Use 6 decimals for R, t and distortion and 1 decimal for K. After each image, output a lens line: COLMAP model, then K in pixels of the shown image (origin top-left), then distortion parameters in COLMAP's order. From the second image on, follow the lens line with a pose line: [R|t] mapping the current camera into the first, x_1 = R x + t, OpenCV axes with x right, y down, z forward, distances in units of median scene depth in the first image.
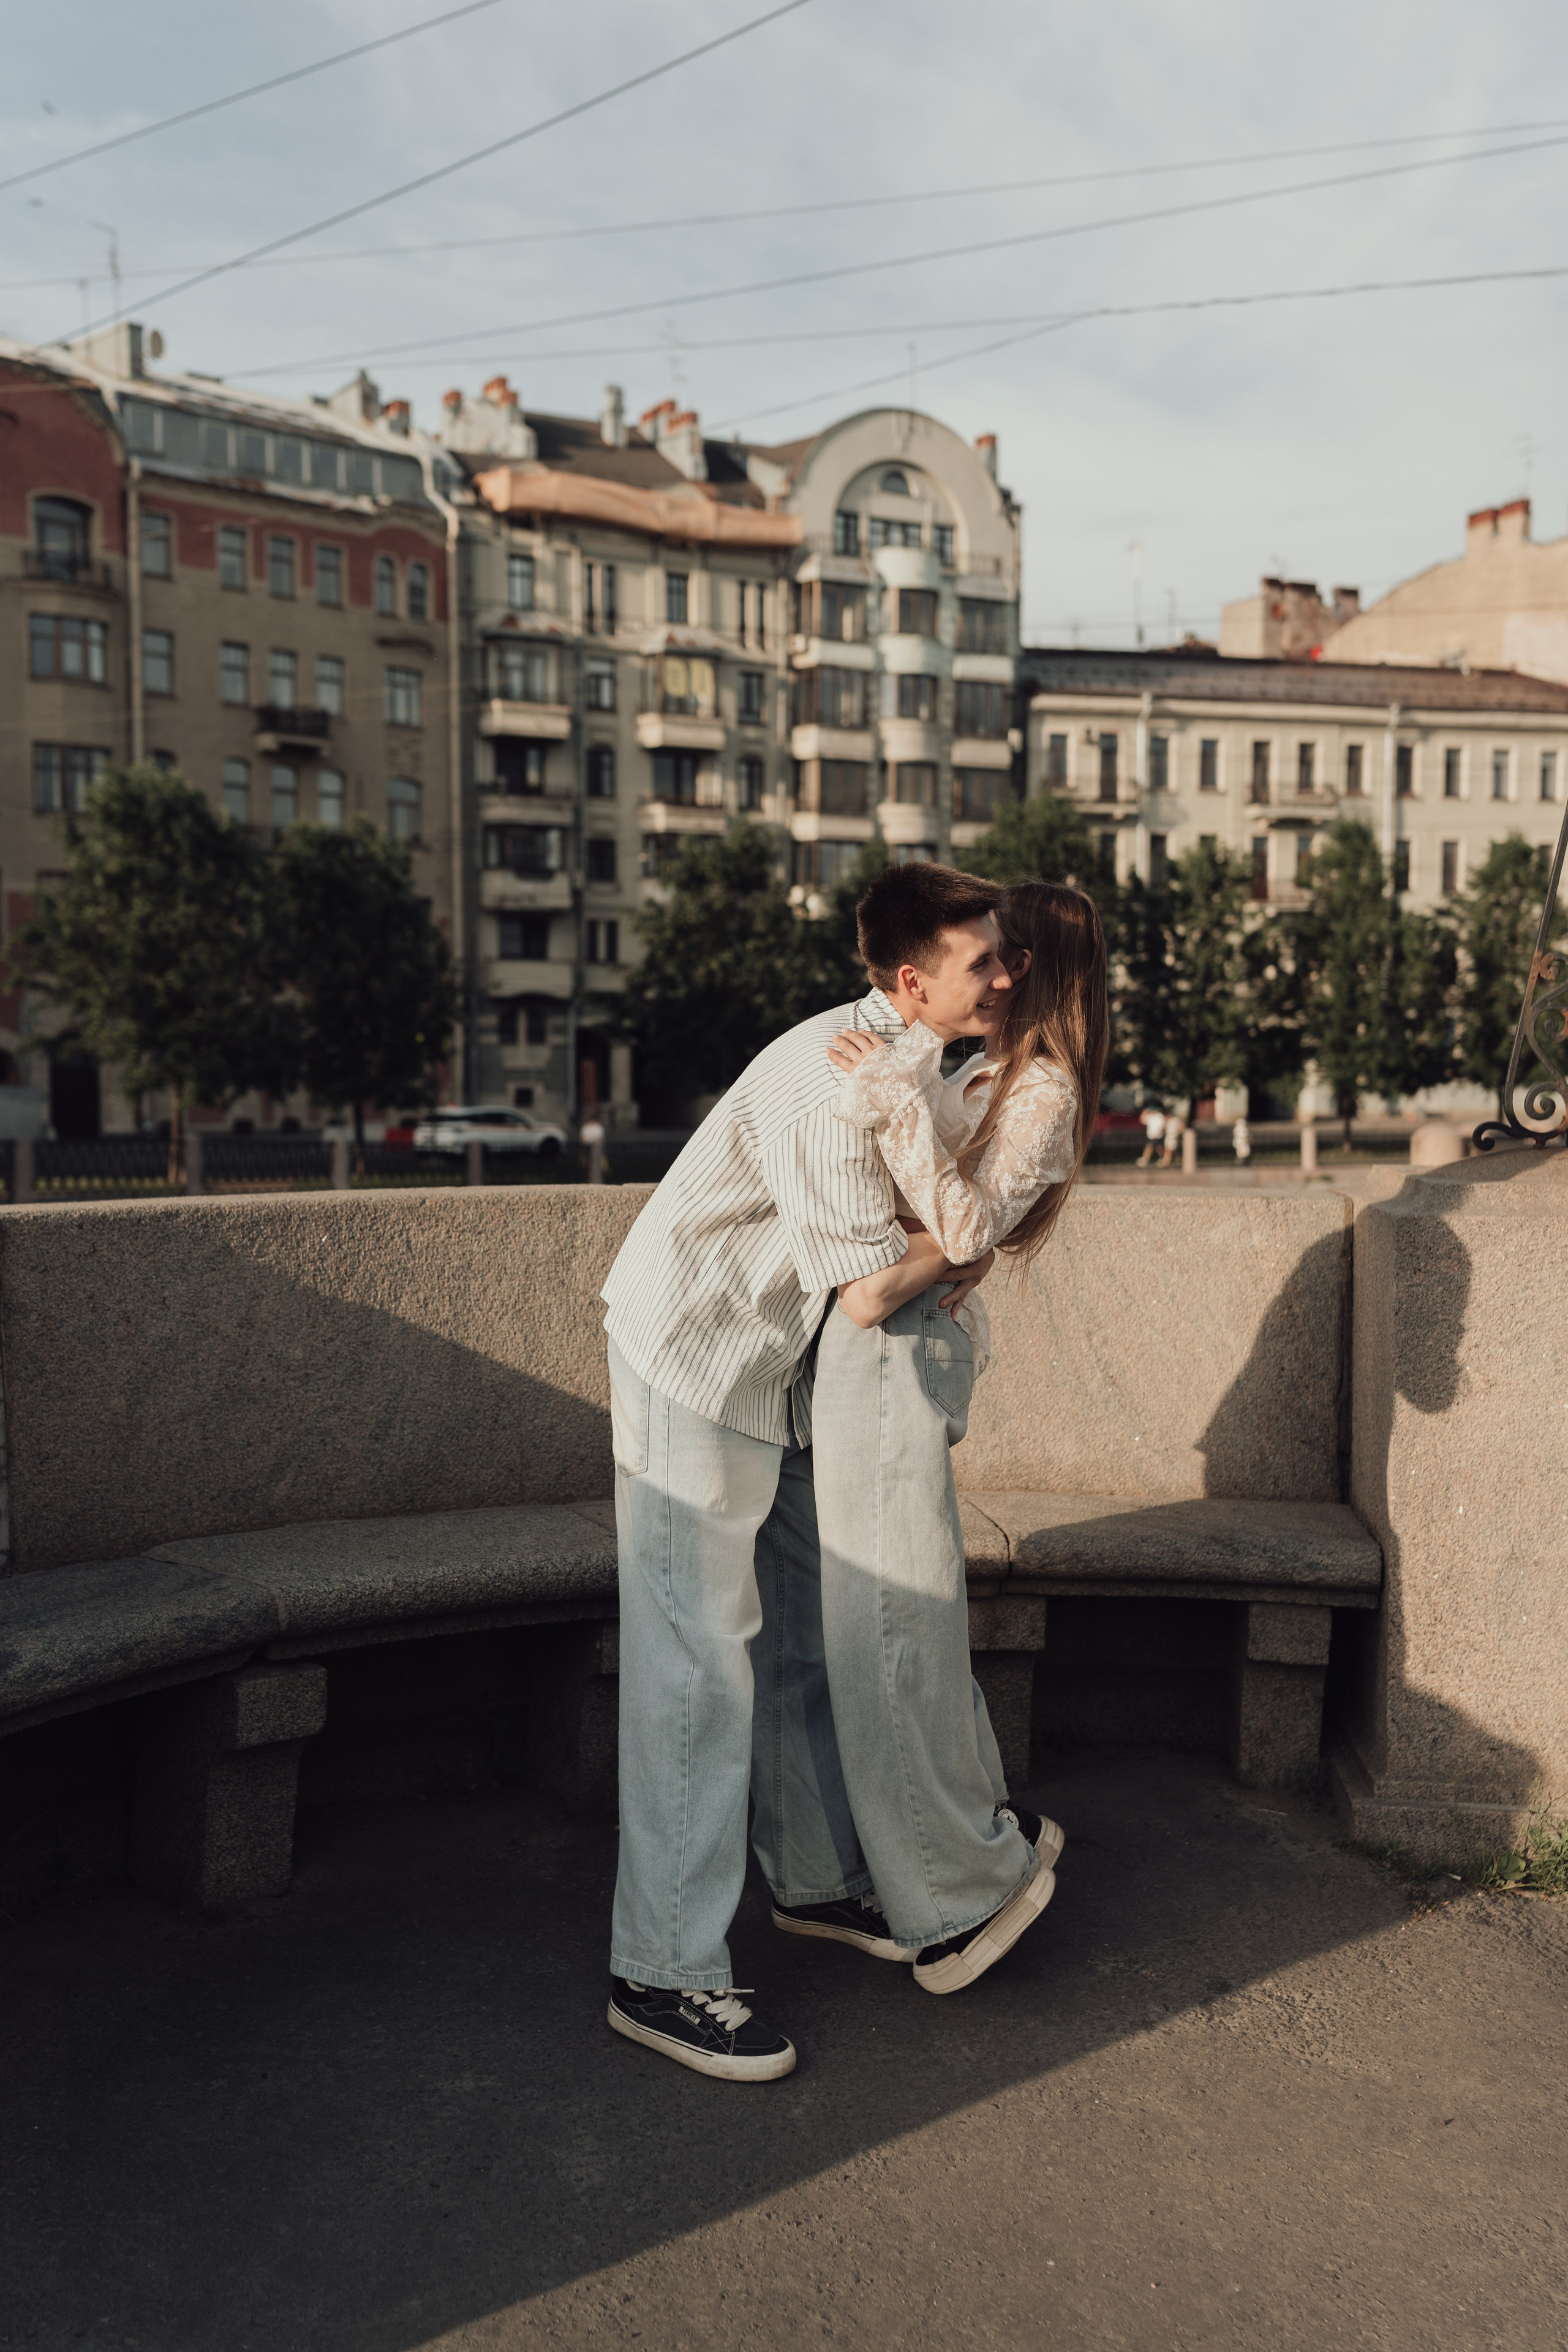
lens RADIAL K [[2265.6, 0, 789.8], [0, 2265.6, 1168.7], [0, 0, 1]] dist [0.117677, -0.114896]
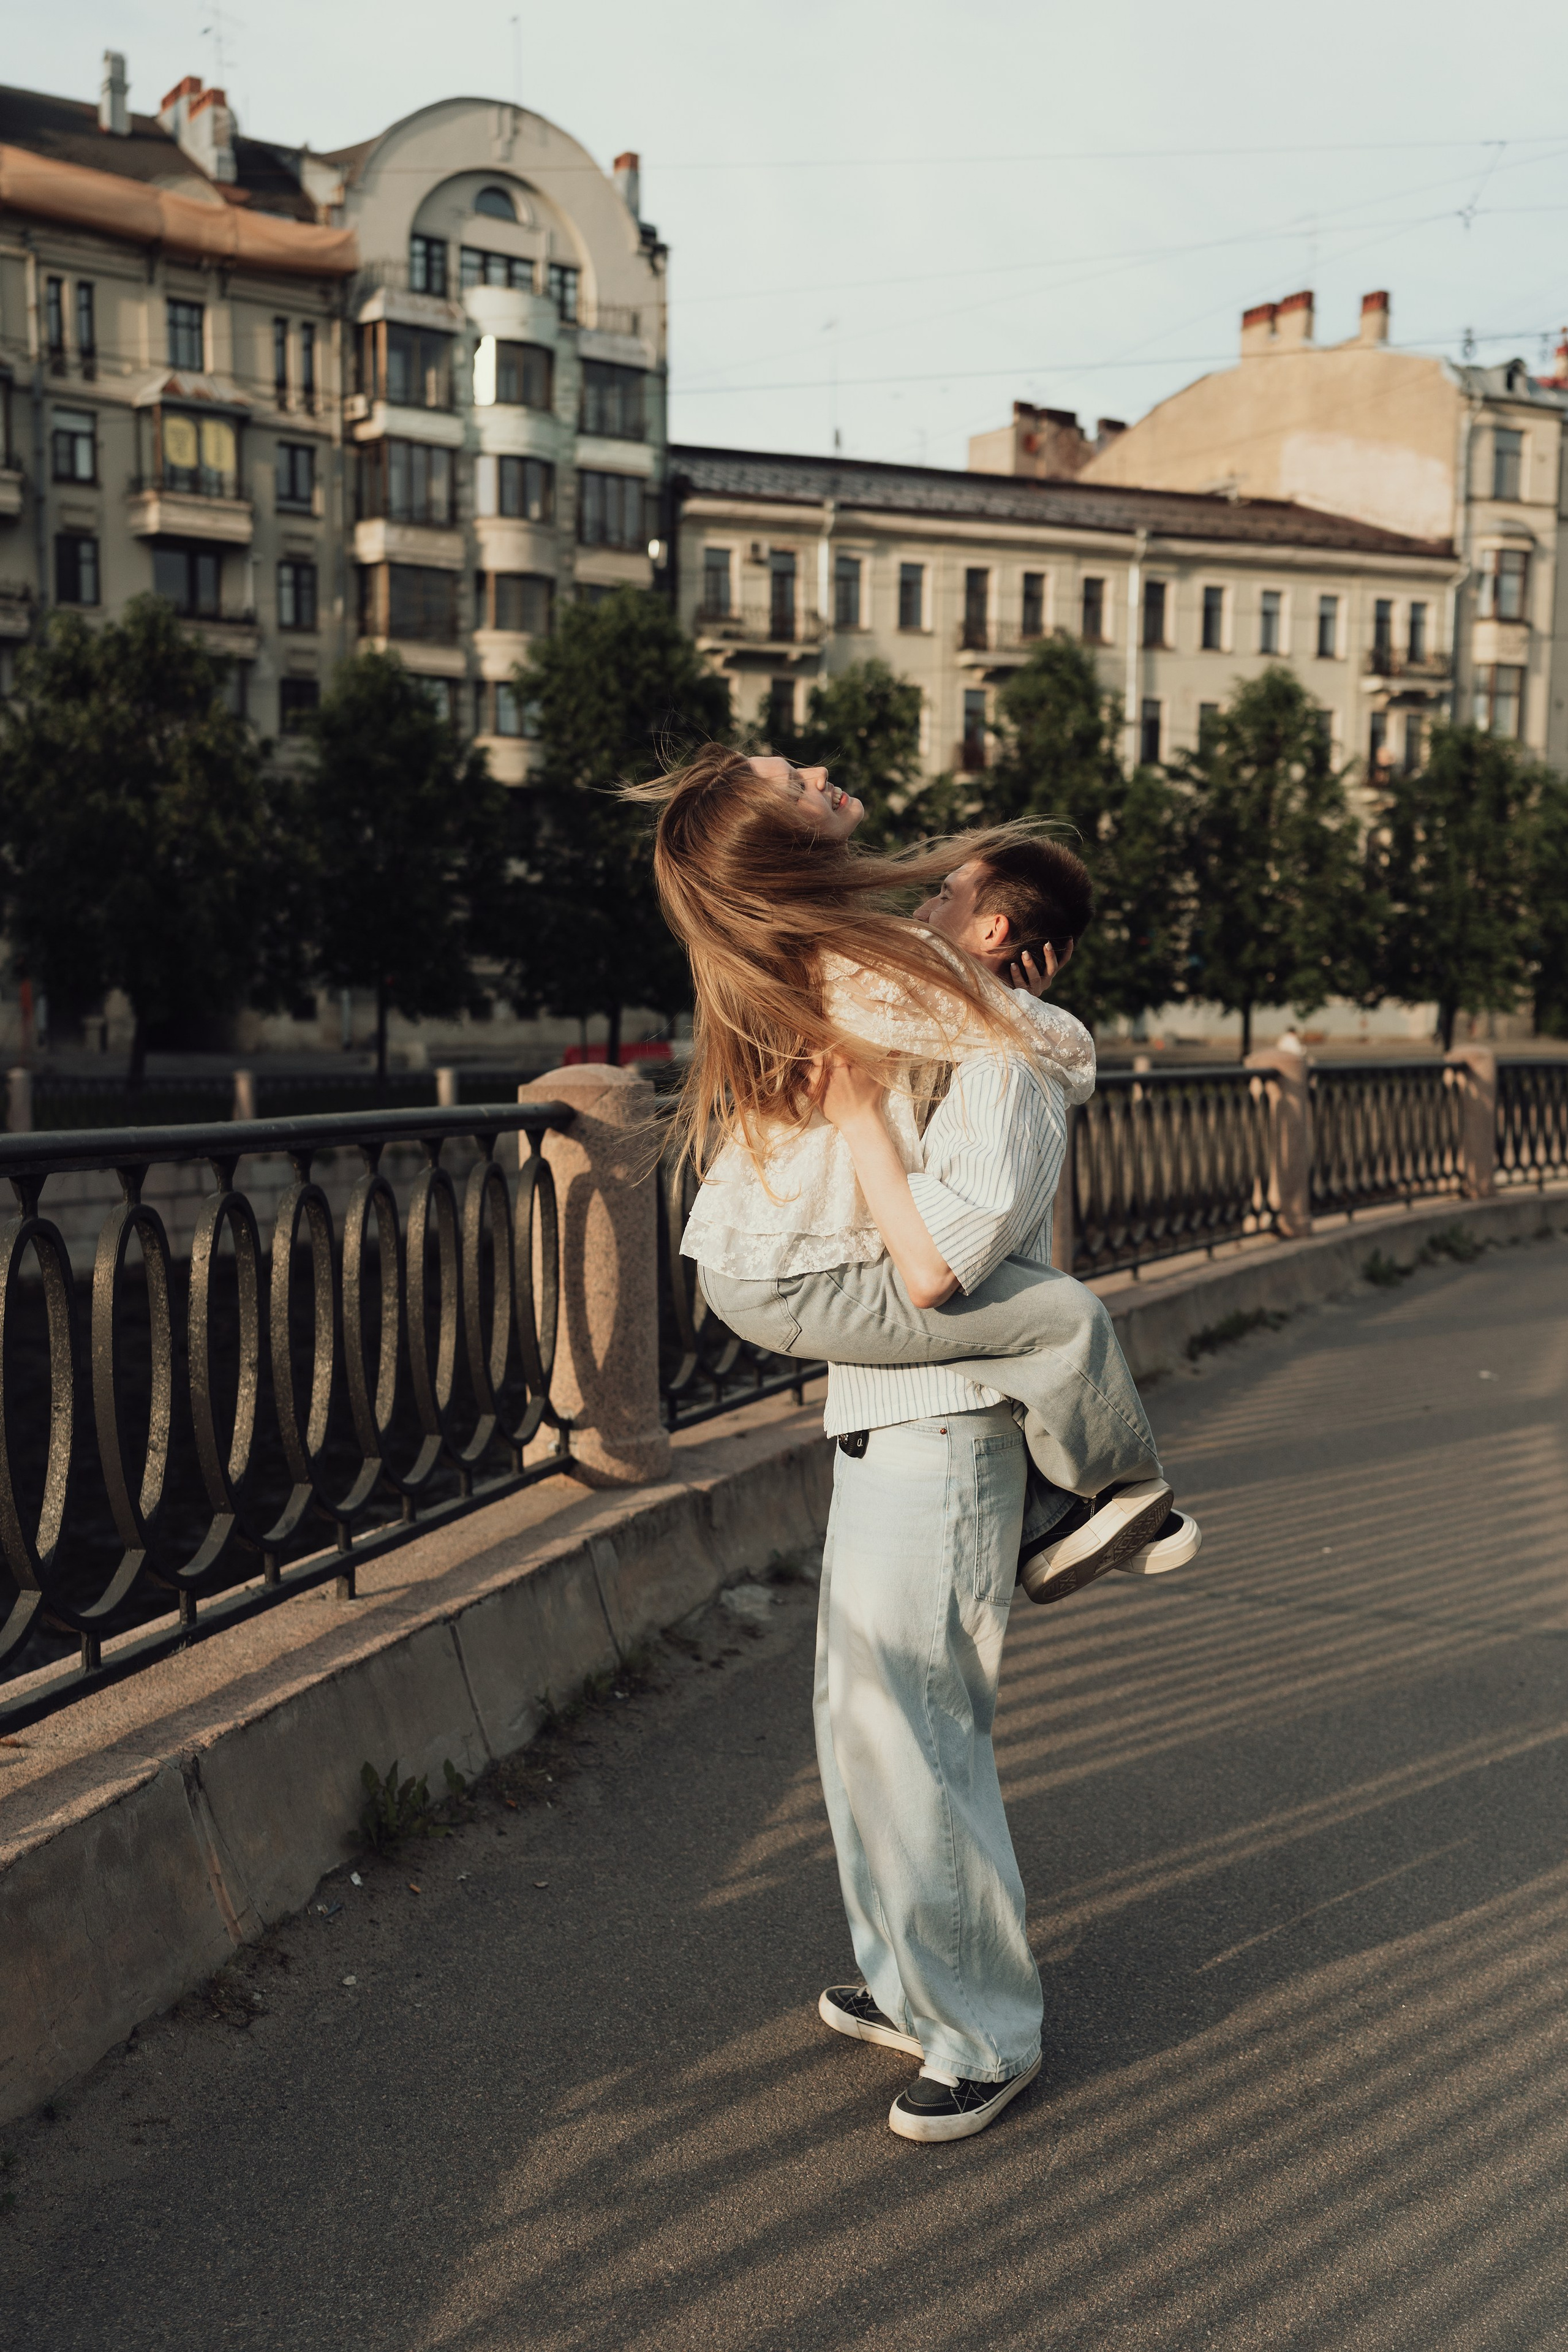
lens RADIAL K [[2337.2, 0, 776.4], [0, 2337.2, 1180.6], [0, 0, 1]] dist [0.098835, -0.035493]
pose [[0.996733, 0.002627, 0.080722, 0.077765], [-0.005588, 0.999319, 0.036474, -0.004700], [-0.080571, -0.036806, 0.996069, 0.199233]]
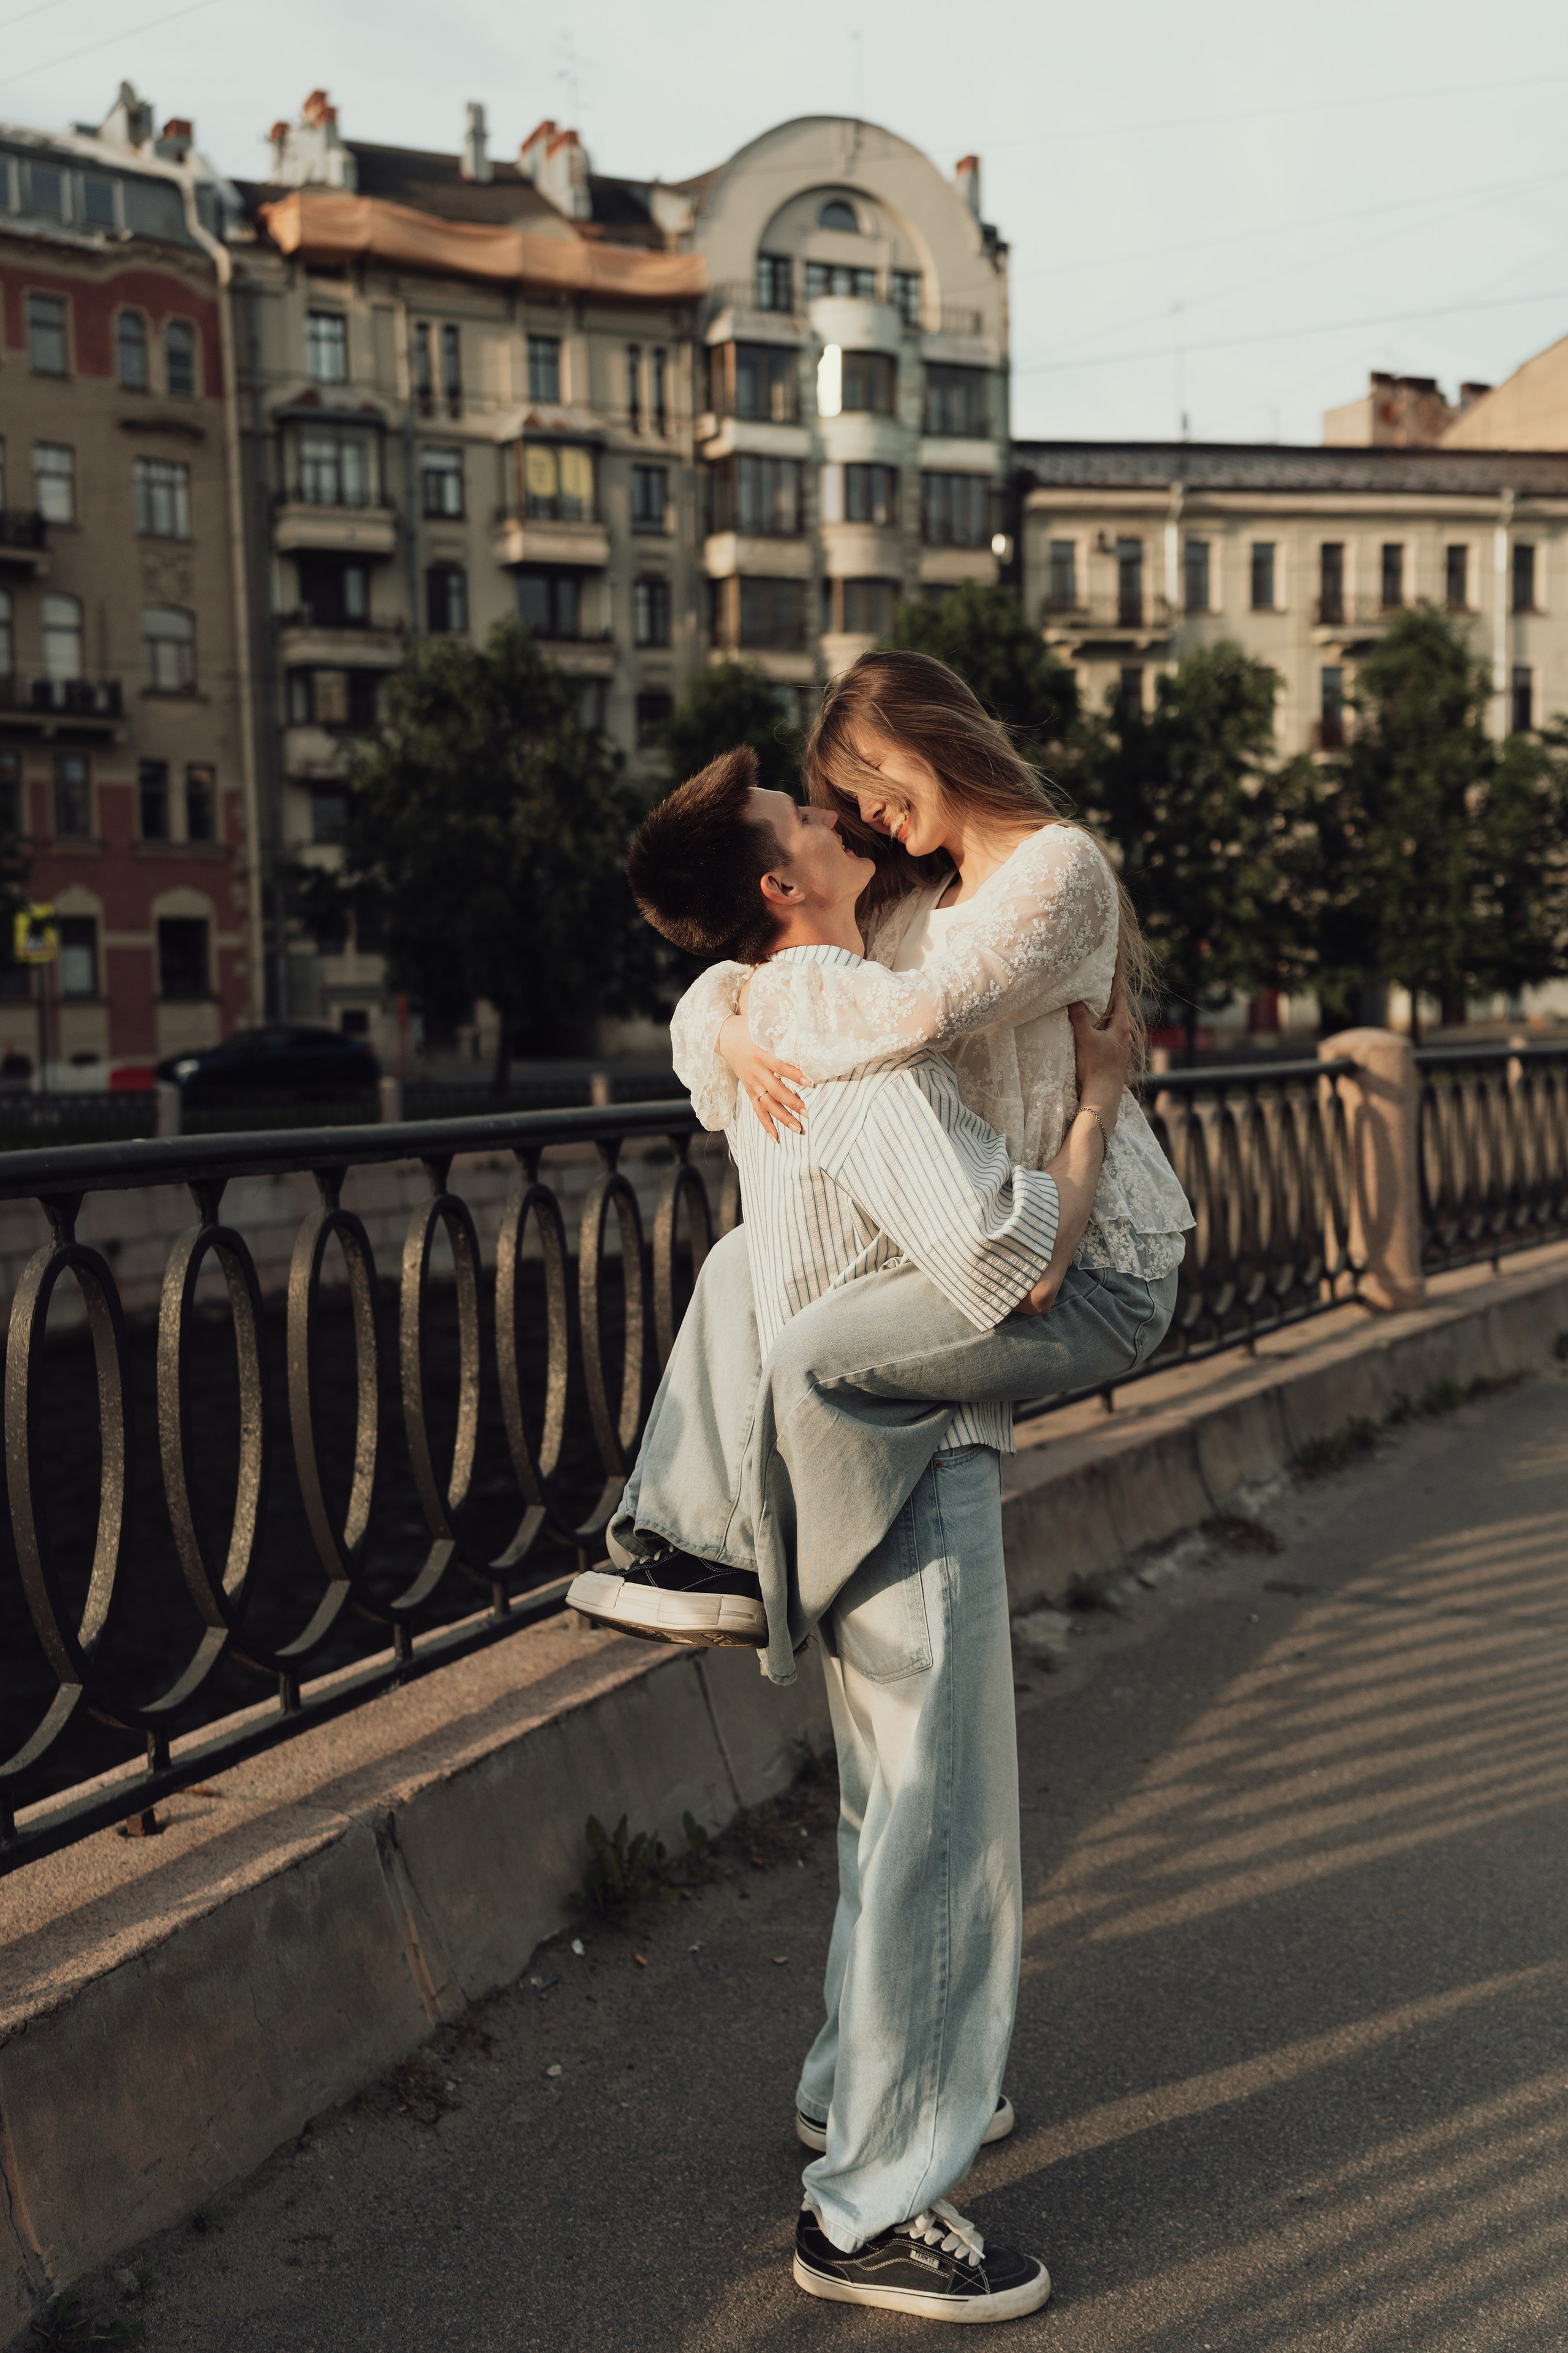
lens RADIAL K [[2318.3, 0, 785.4], [0, 2318.3, 1130.8], [0, 0, 1]] dist [0.130529, -0.131095]
pose [[0.997385, -0.016696, -0.070320, 0.080550], [0.017876, 0.999709, 0.016177, -0.004447], [0.070029, -0.017392, 0.997393, 0.204776]]
